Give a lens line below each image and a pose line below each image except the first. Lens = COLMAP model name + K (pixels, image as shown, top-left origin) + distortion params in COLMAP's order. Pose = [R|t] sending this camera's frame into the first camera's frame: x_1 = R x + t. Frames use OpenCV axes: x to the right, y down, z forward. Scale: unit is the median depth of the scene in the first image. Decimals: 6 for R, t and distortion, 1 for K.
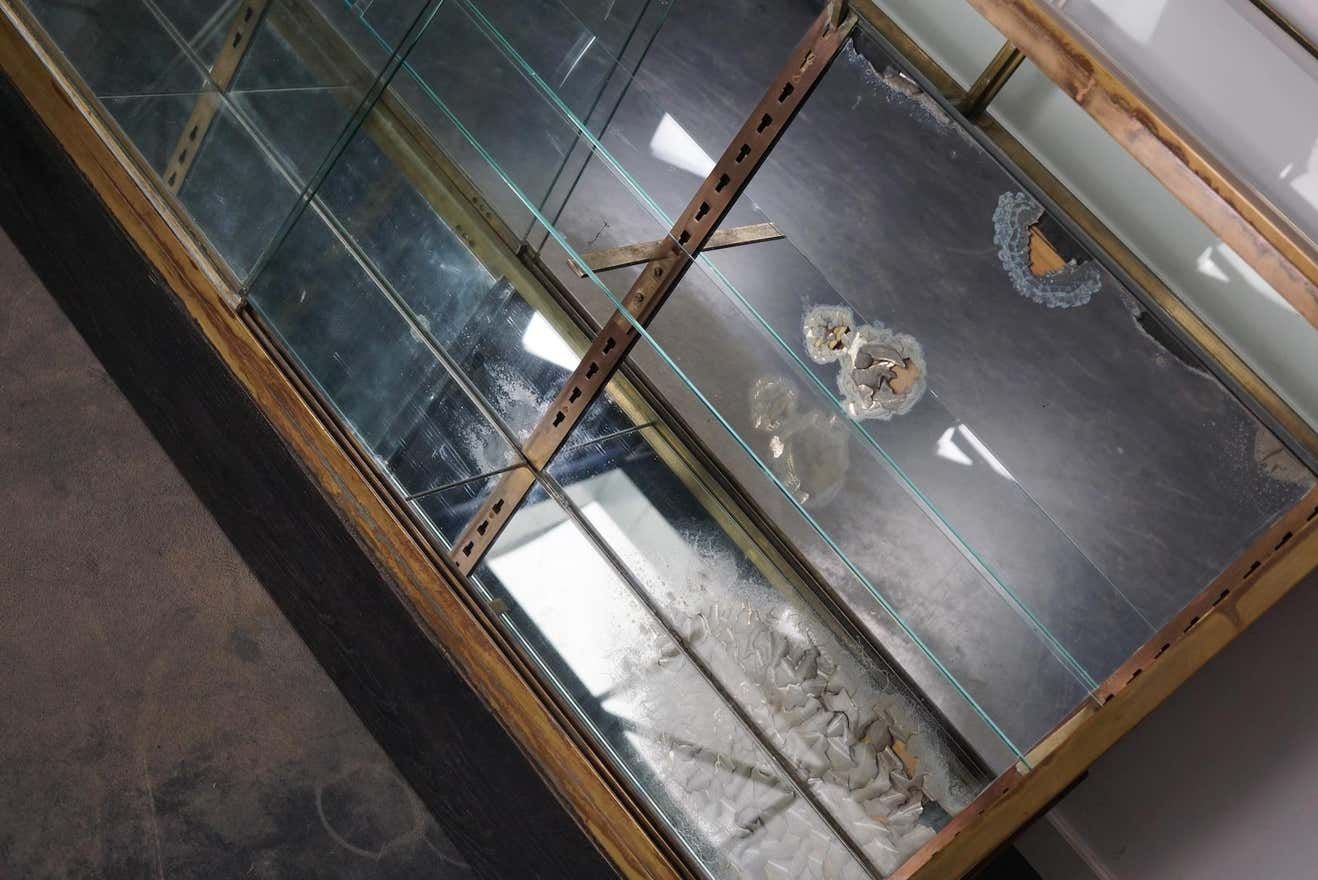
lens RADIAL K [[1704.0, 0, 659.8], [0, 1704.0, 438.3], [0, 0, 1]] dist [-0.084444, 0.000000]
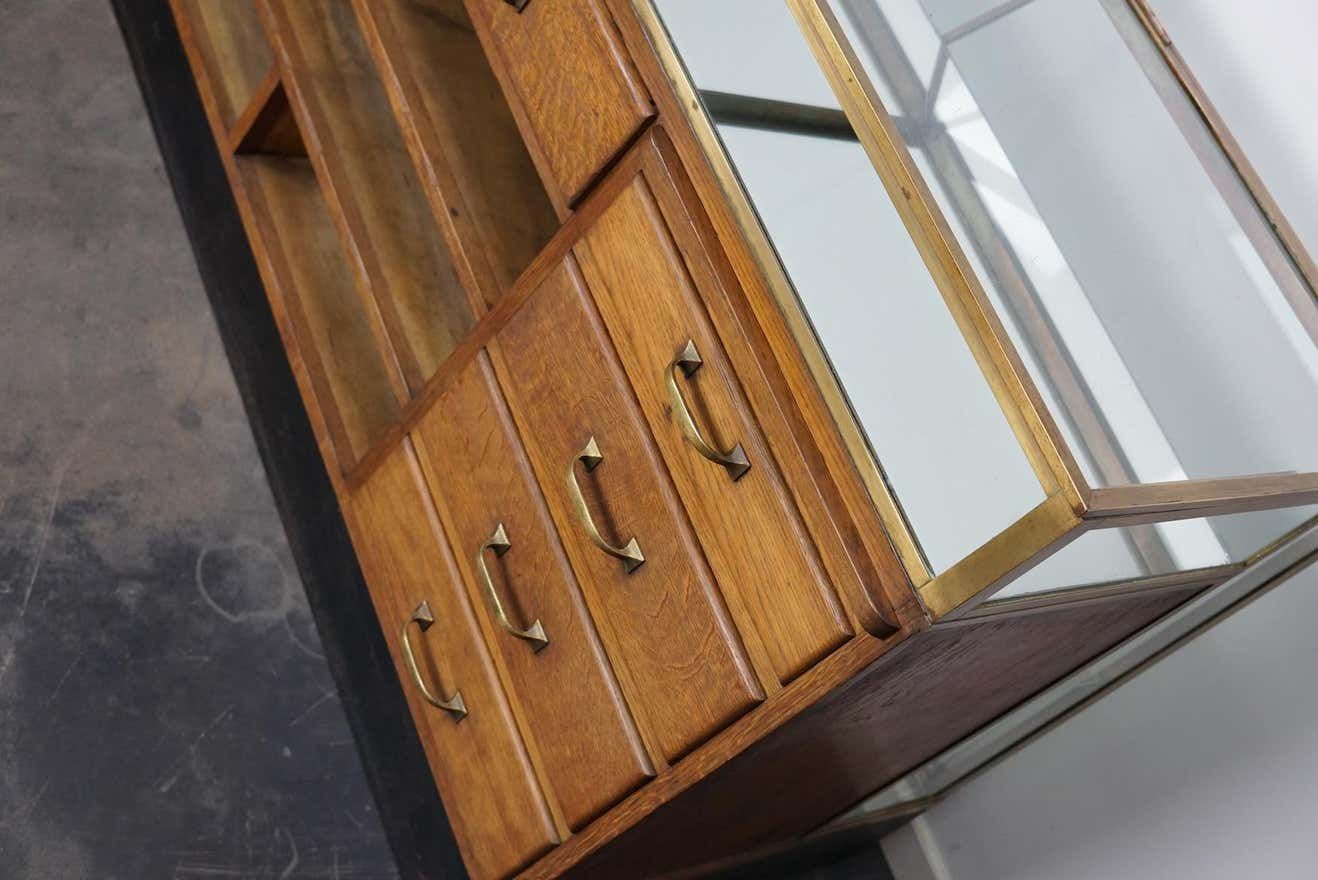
lens RADIAL K [[1704.0, 0, 663.3], [0, 1704.0, 440.2], [0, 0, 1]] dist [-0.084444, 0.000000]
pose [[0.954954, 0.256444, -0.149330, 0.249441], [-0.255810, 0.966435, 0.023776, 0.032001], [0.150415, 0.015495, 0.988501, -0.077346]]
